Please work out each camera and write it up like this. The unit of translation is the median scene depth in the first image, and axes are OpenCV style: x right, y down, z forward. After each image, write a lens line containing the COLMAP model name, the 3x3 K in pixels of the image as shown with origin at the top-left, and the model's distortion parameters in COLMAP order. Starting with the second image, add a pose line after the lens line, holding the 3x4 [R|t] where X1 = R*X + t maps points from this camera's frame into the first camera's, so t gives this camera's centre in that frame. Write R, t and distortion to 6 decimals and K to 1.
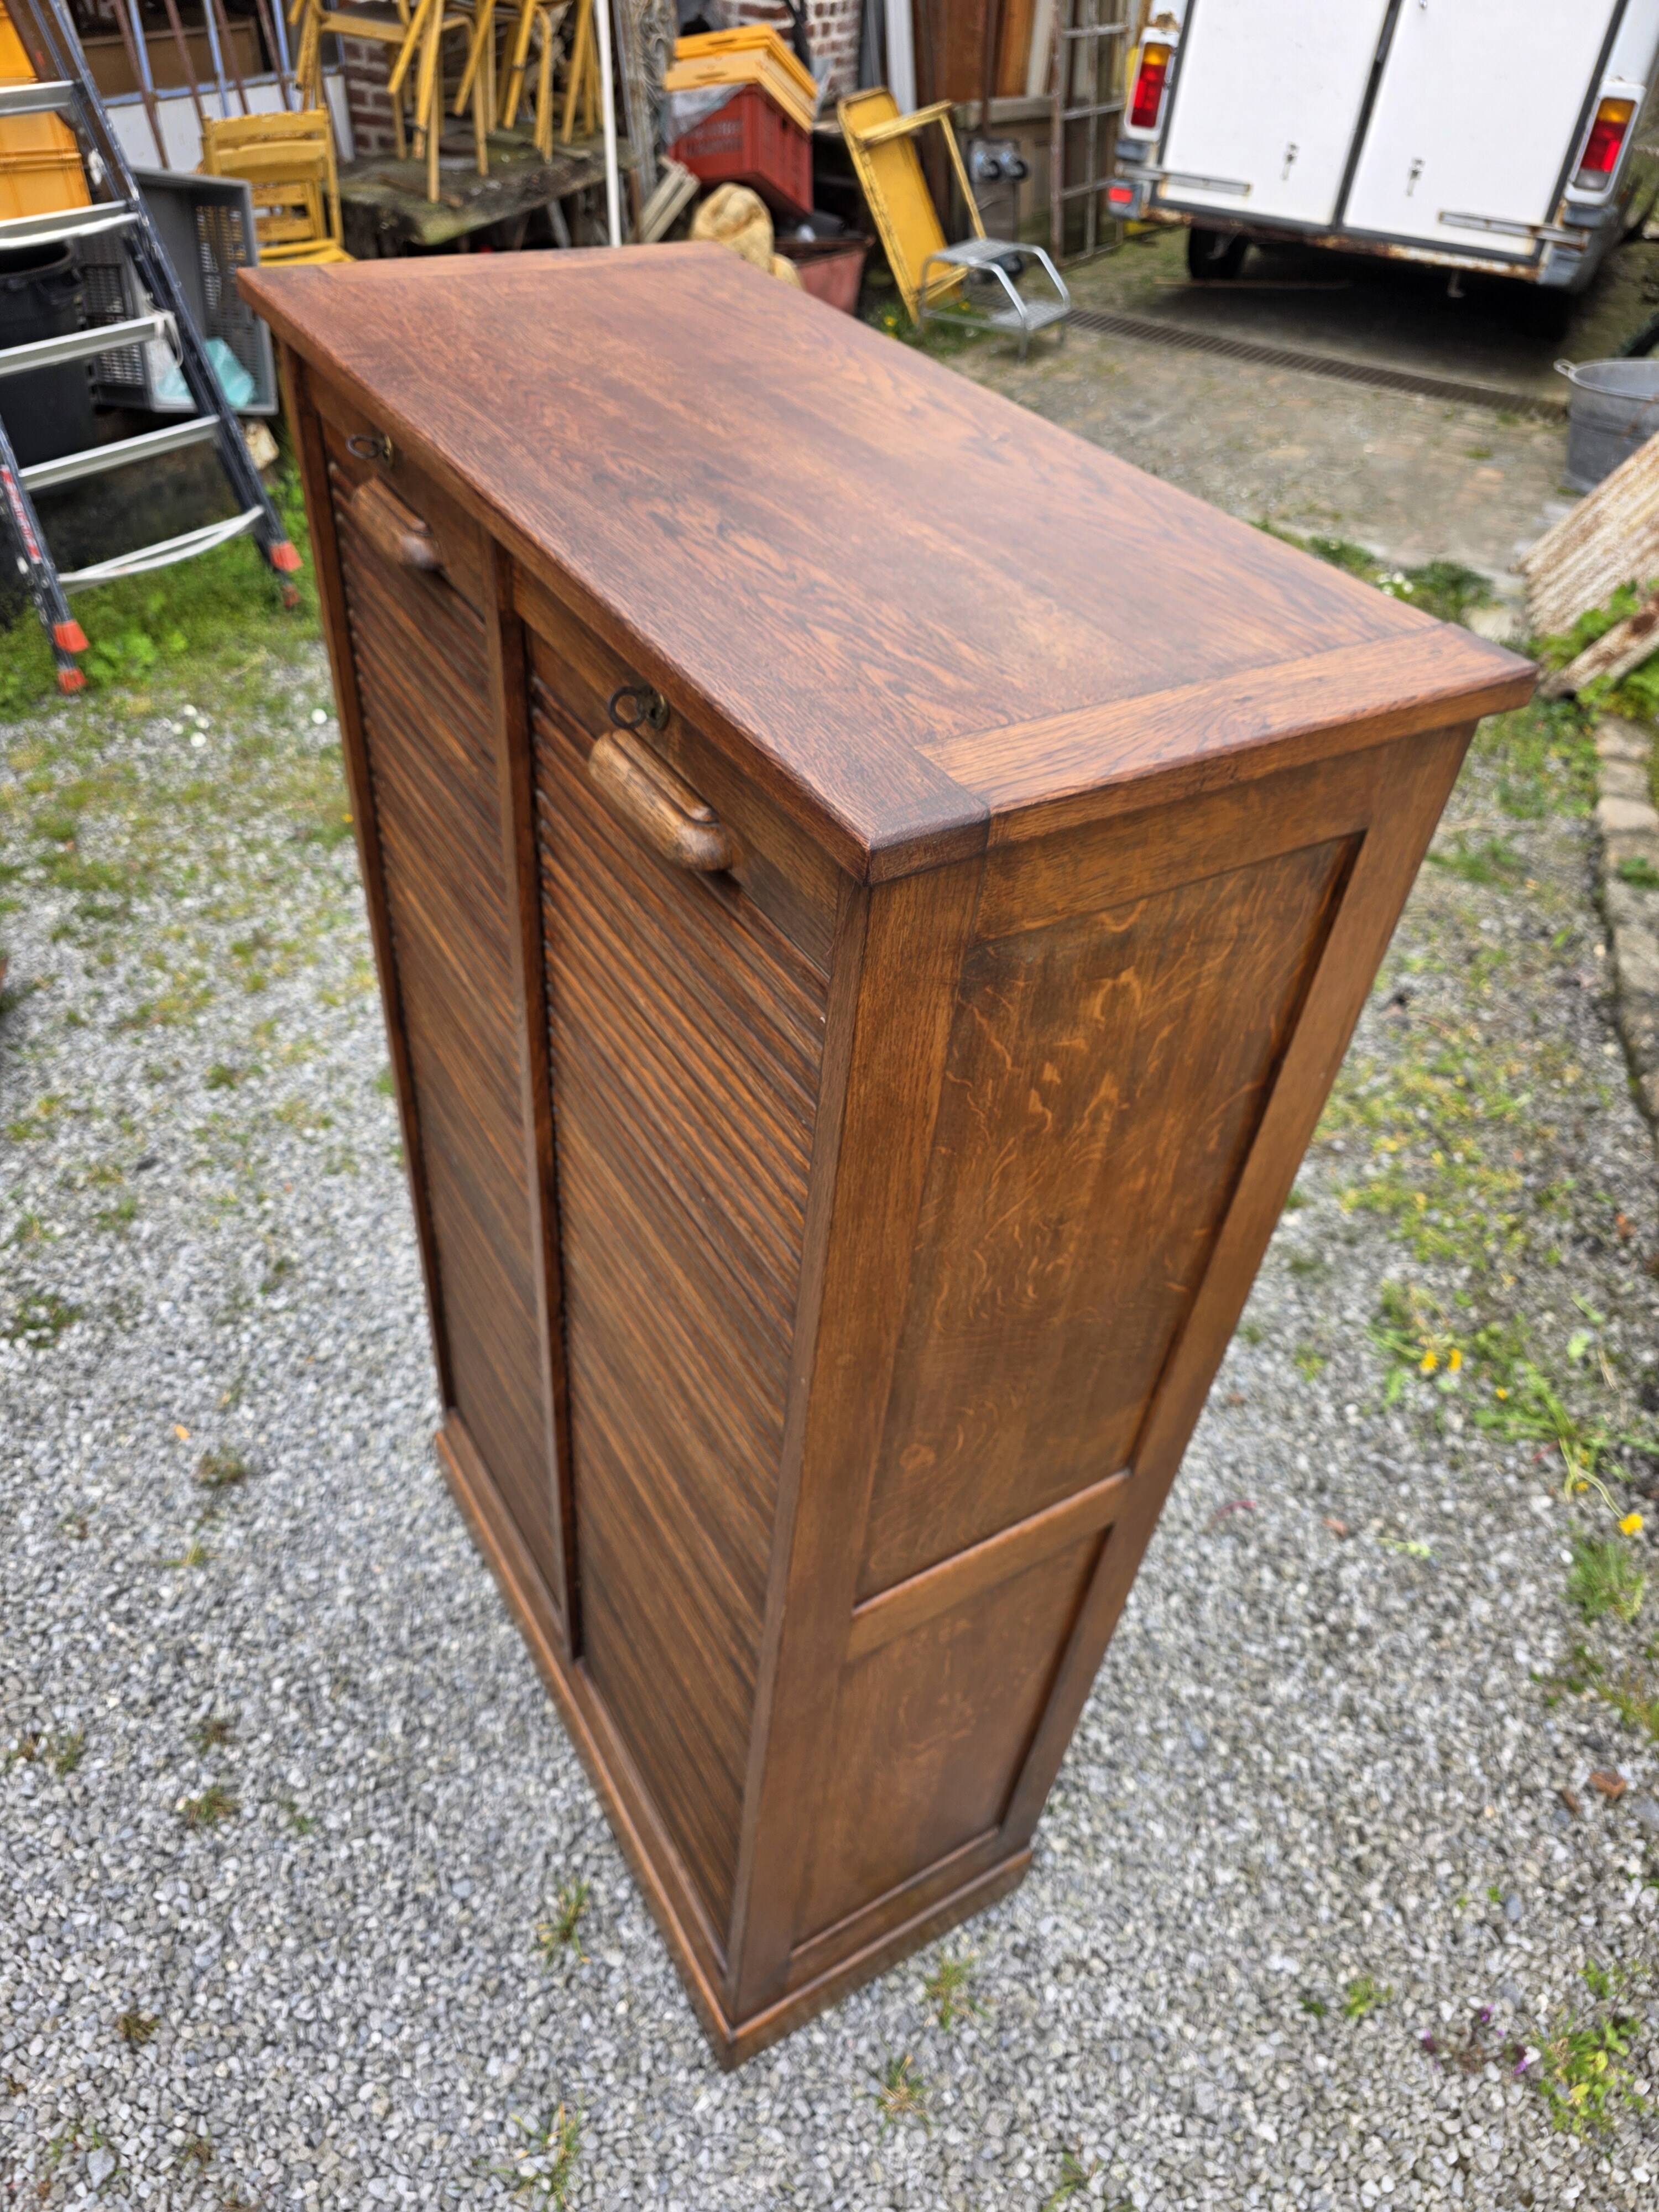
lens RADIAL K [[1500.3, 0, 794.5], [0, 1500.3, 1128.3], [0, 0, 1]] dist [0.029047, -0.019821]
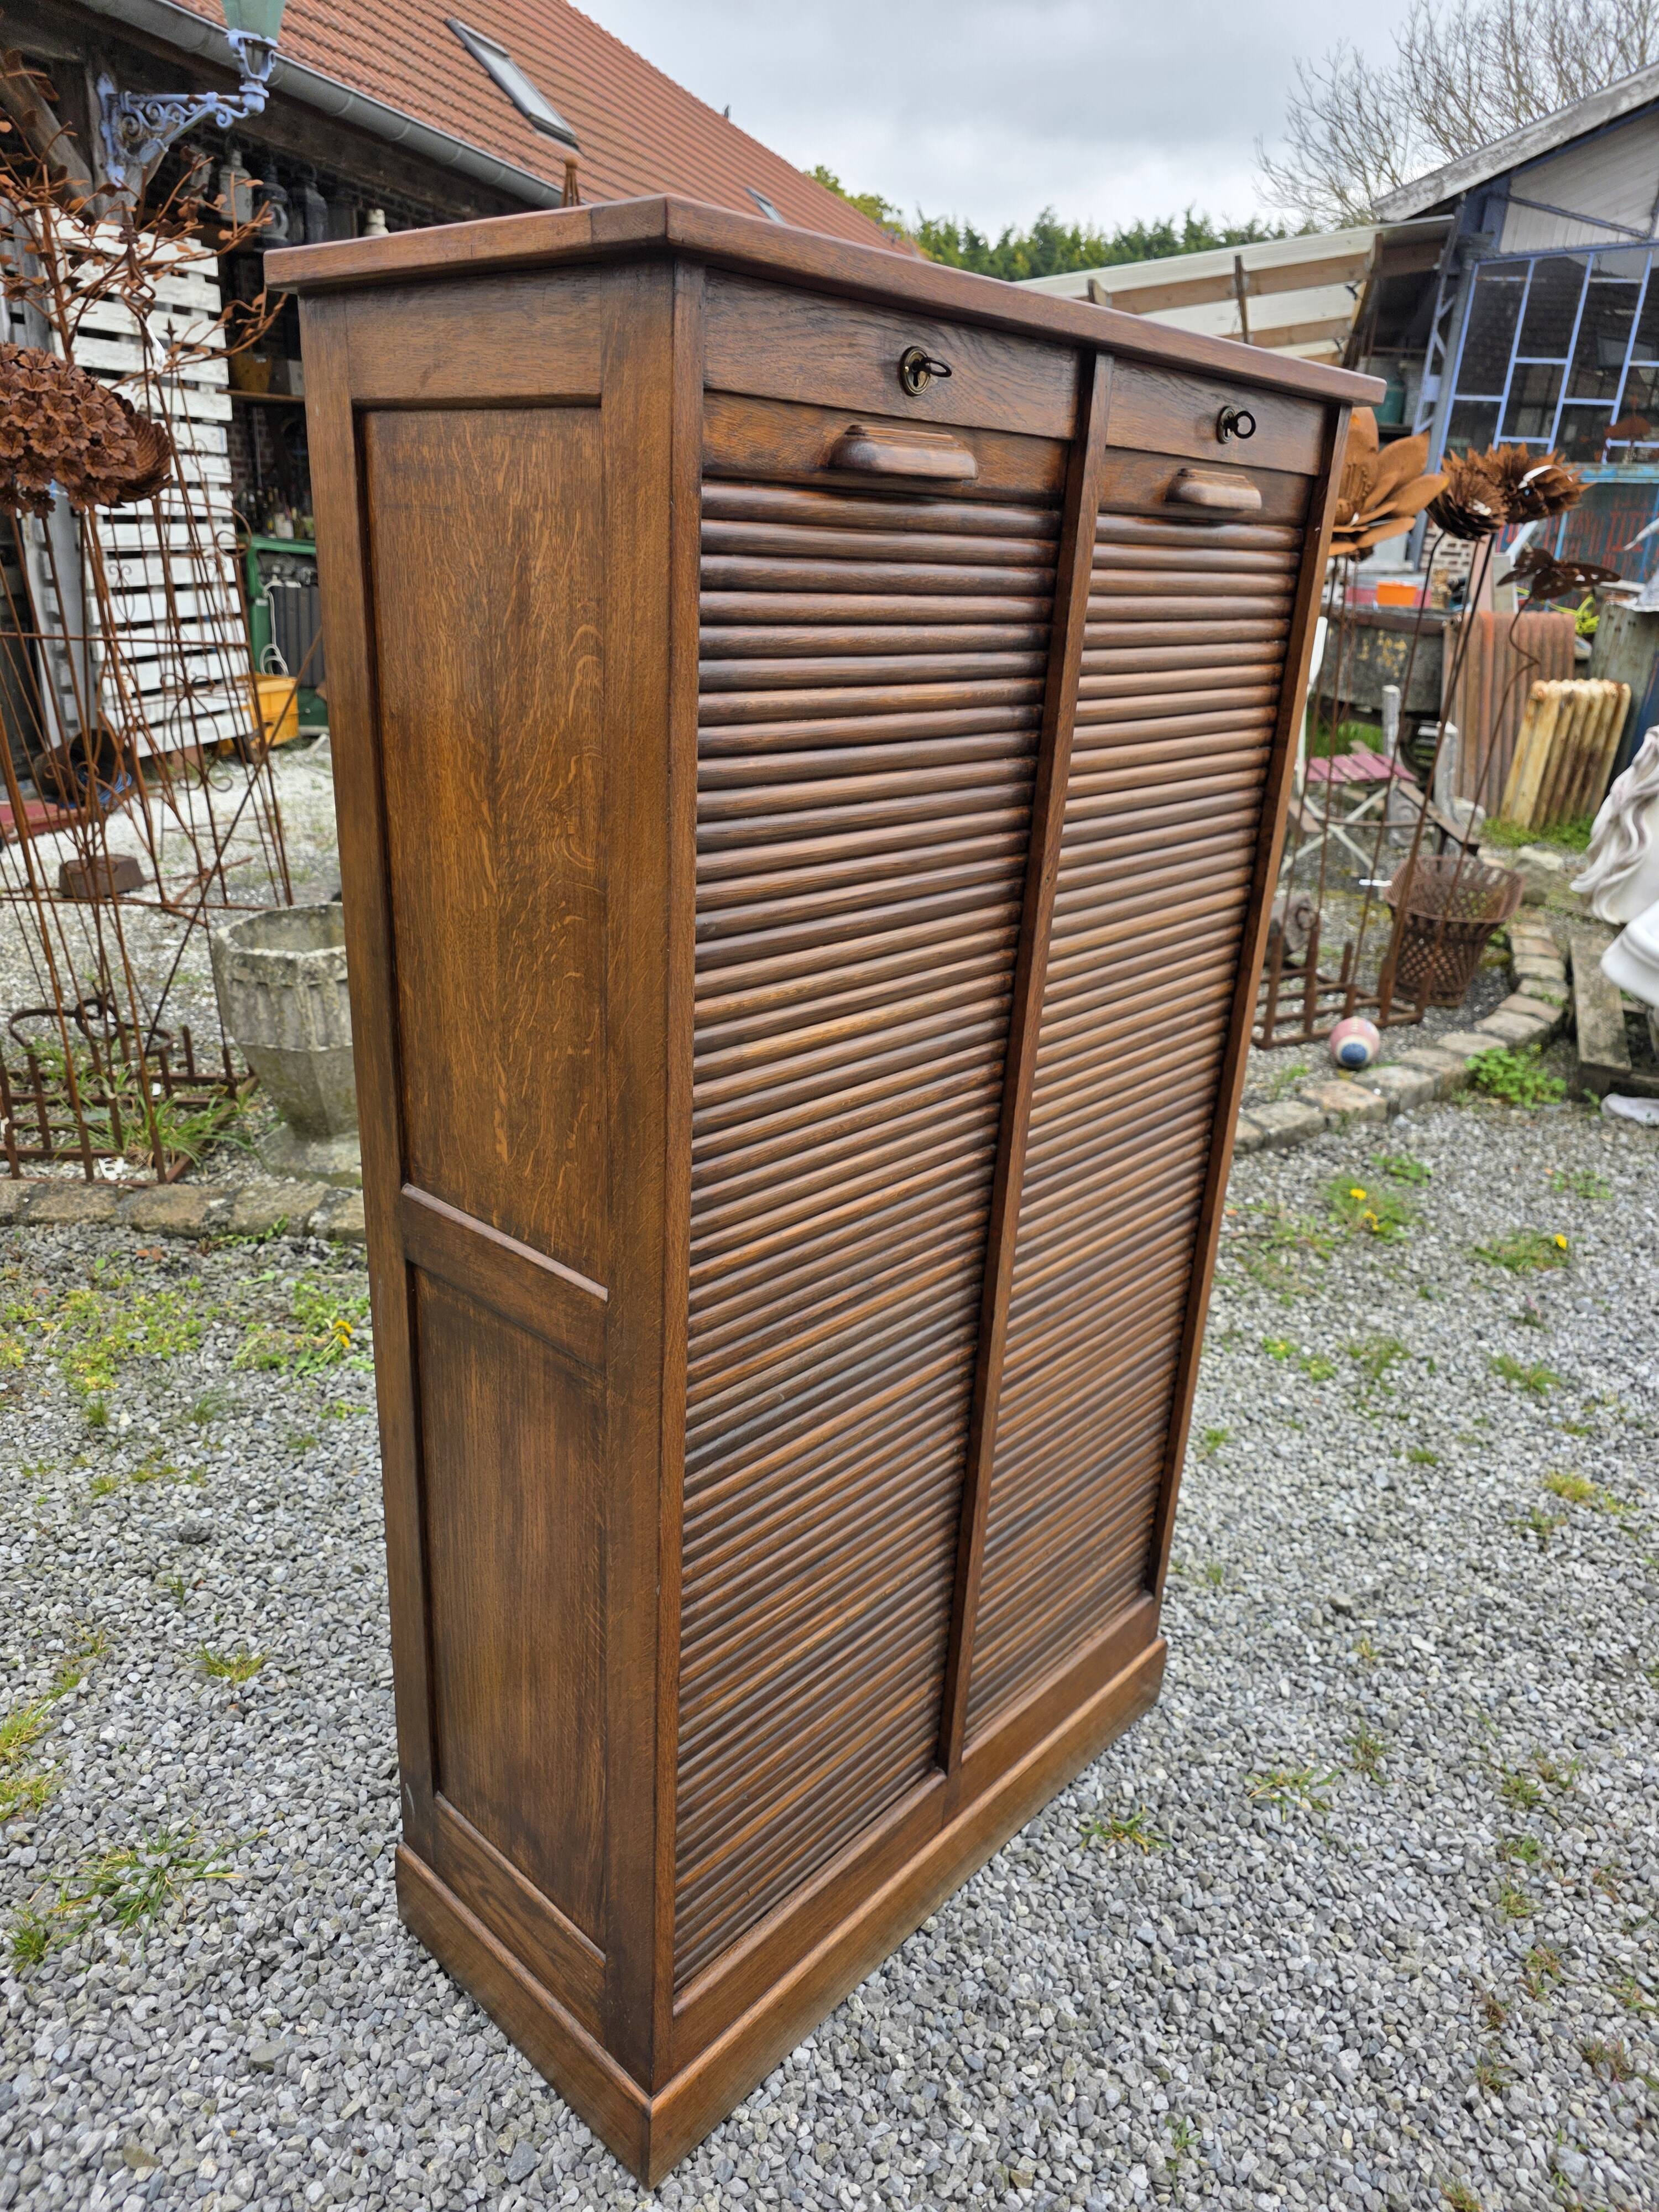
lens RADIAL K [[1500.3, 0, 828.9], [0, 1500.3, 1124.3], [0, 0, 1]] dist [0.029047, -0.019821]
pose [[-0.293081, -0.418980, 0.859395, -0.677646], [0.586641, 0.630965, 0.507677, -0.357450], [-0.754955, 0.652946, 0.060867, 0.690875]]
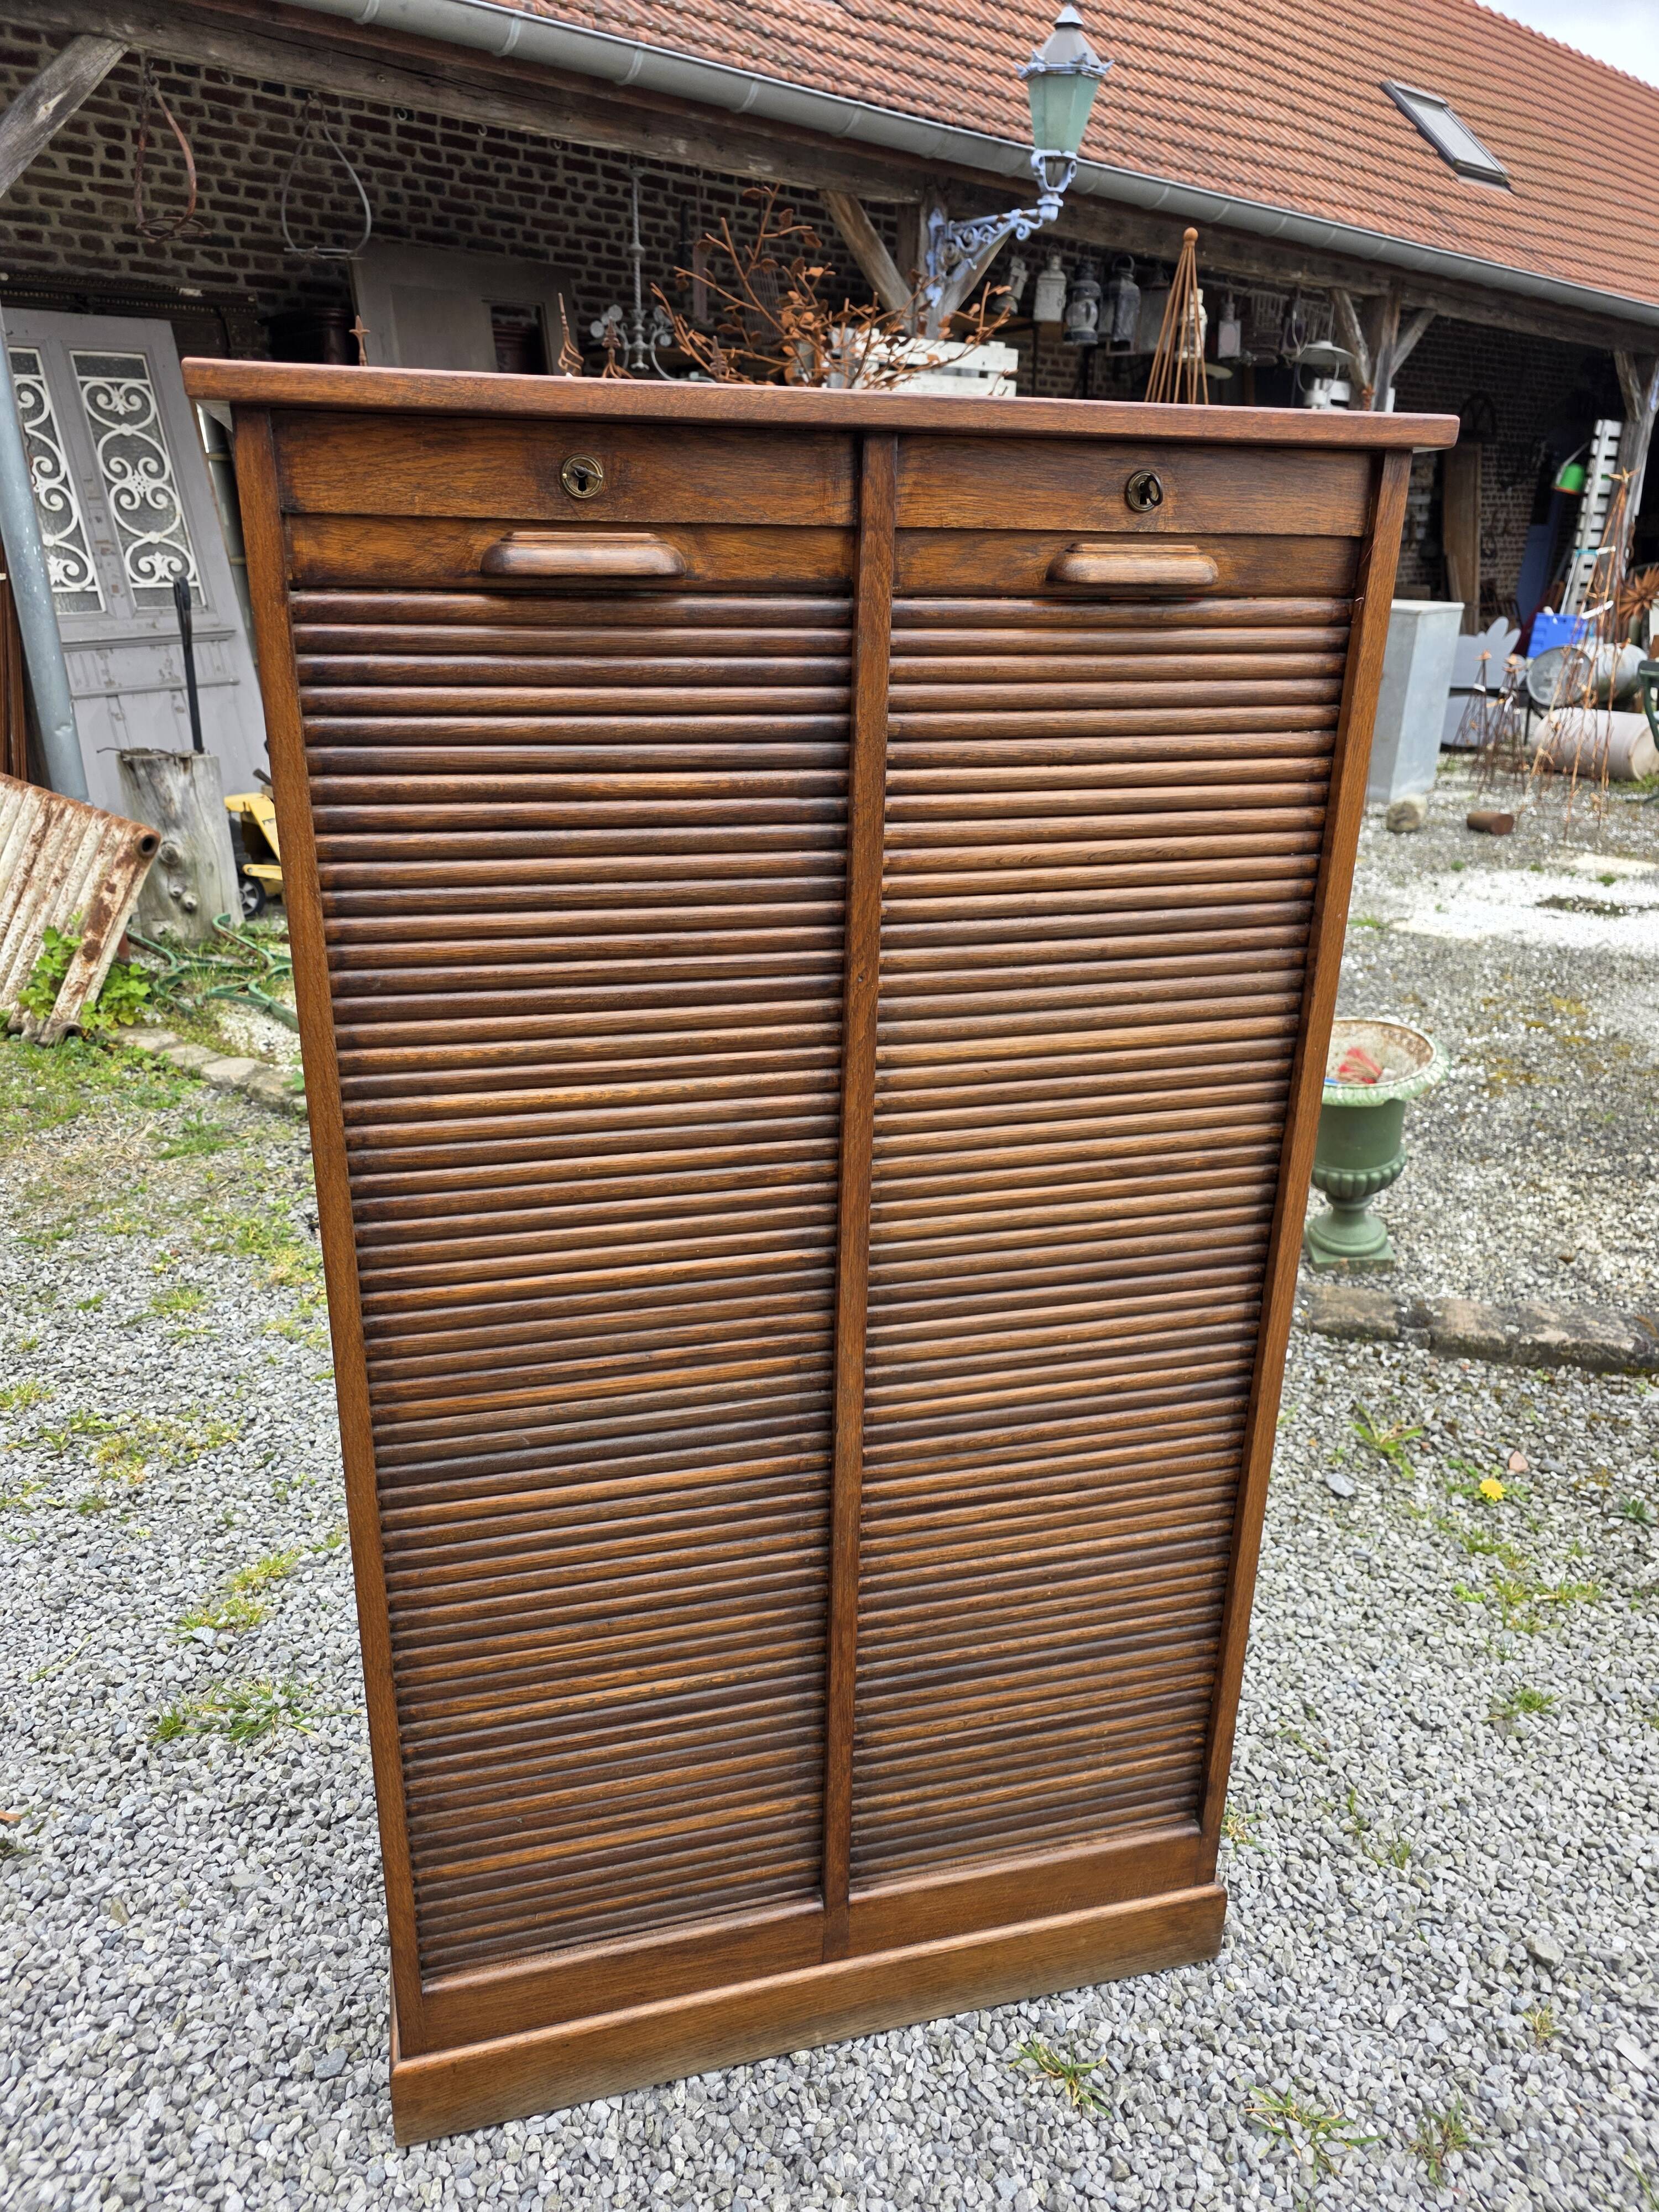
lens RADIAL K [[1500.3, 0, 814.3], [0, 1500.3, 1106.2], [0, 0, 1]] dist [0.029047, -0.019821]
pose [[0.267876, -0.382822, 0.884132, -0.669642], [0.645648, 0.752456, 0.130187, -0.094702], [-0.715109, 0.535964, 0.448733, 0.359913]]
